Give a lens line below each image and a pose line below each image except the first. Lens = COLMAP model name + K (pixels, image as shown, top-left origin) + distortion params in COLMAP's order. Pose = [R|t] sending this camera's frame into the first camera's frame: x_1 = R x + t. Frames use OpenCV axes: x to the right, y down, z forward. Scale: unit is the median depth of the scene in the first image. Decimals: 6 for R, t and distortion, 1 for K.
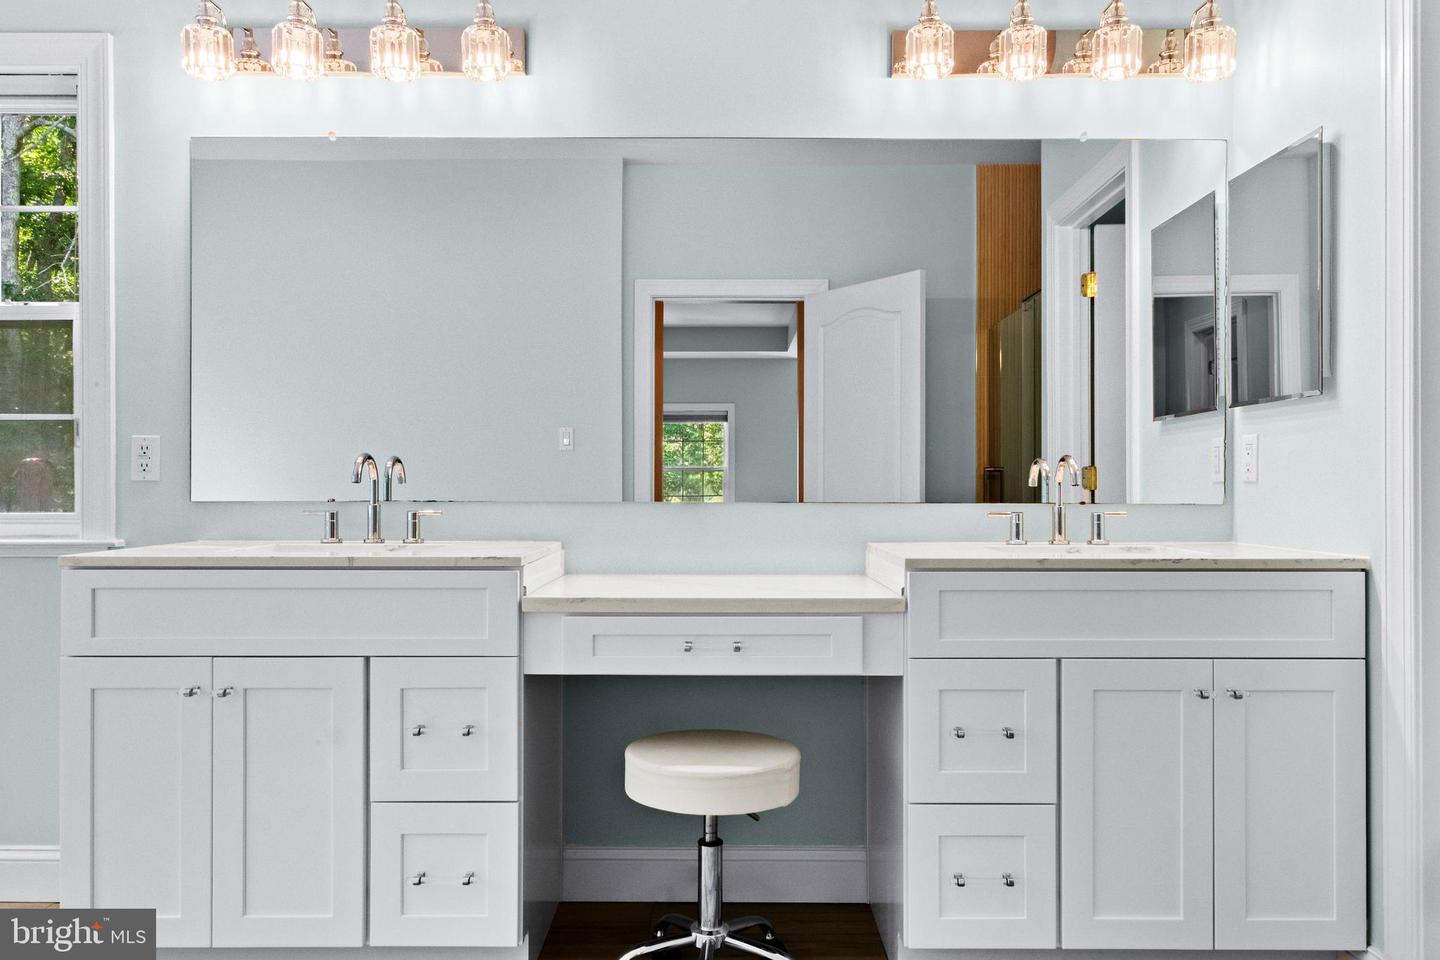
lens RADIAL K [[1150.9, 0, 715.7], [0, 1150.9, 481.2], [0, 0, 1]] dist [0.015505, -0.000798]
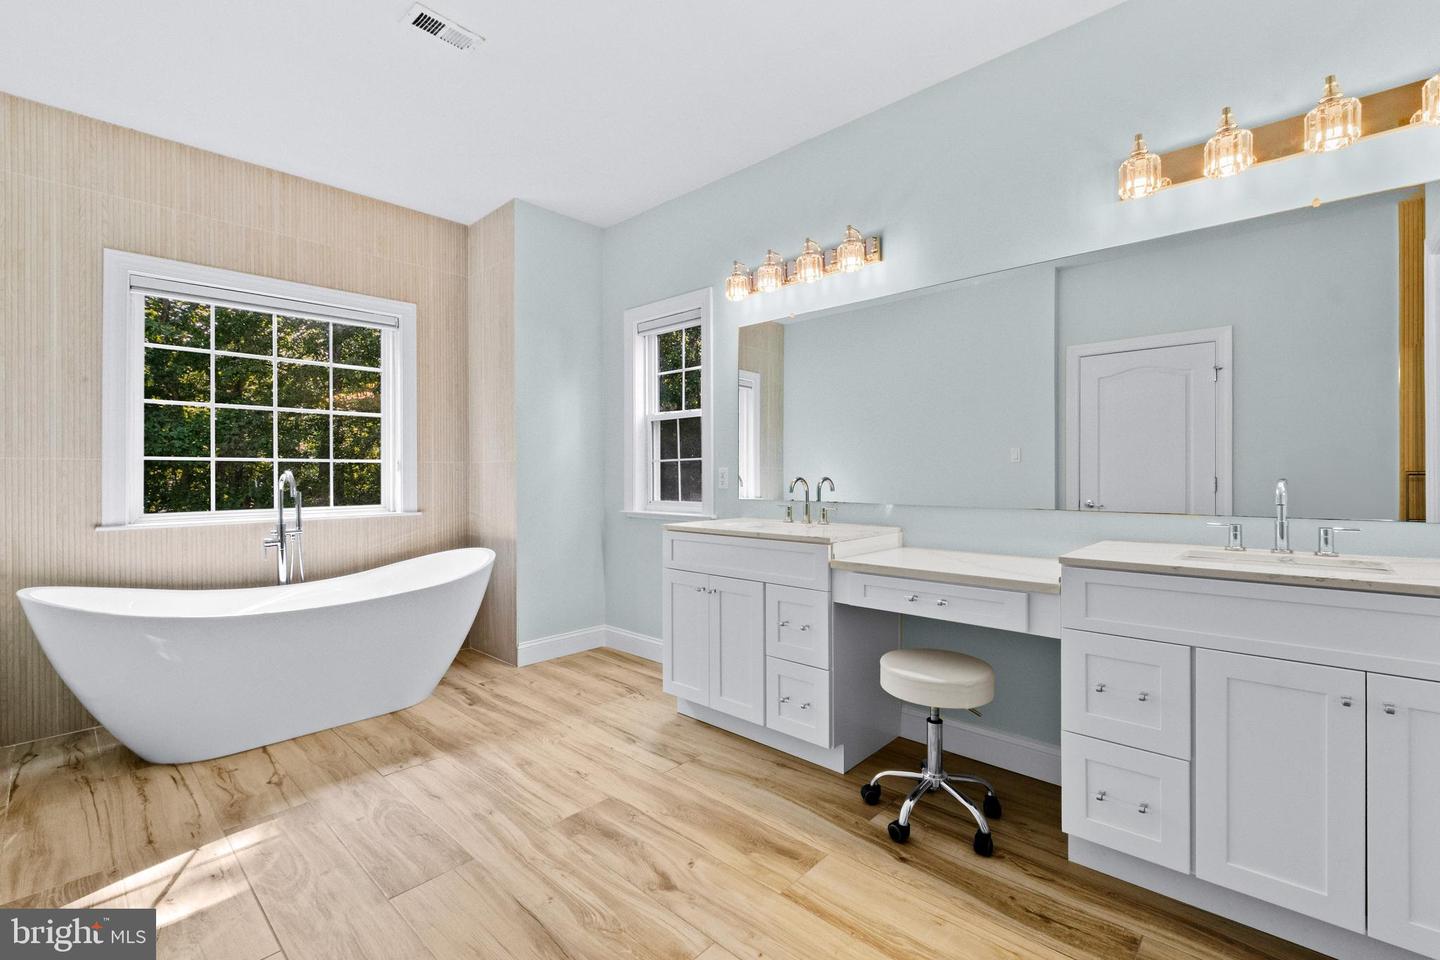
lens RADIAL K [[654.4, 0, 715.4], [0, 654.4, 470.4], [0, 0, 1]] dist [0.008316, -0.001581]
pose [[0.720481, -0.005319, -0.693454, 0.418100], [0.007410, 0.999973, 0.000028, -0.042060], [0.693435, -0.005159, 0.720501, 0.122692]]
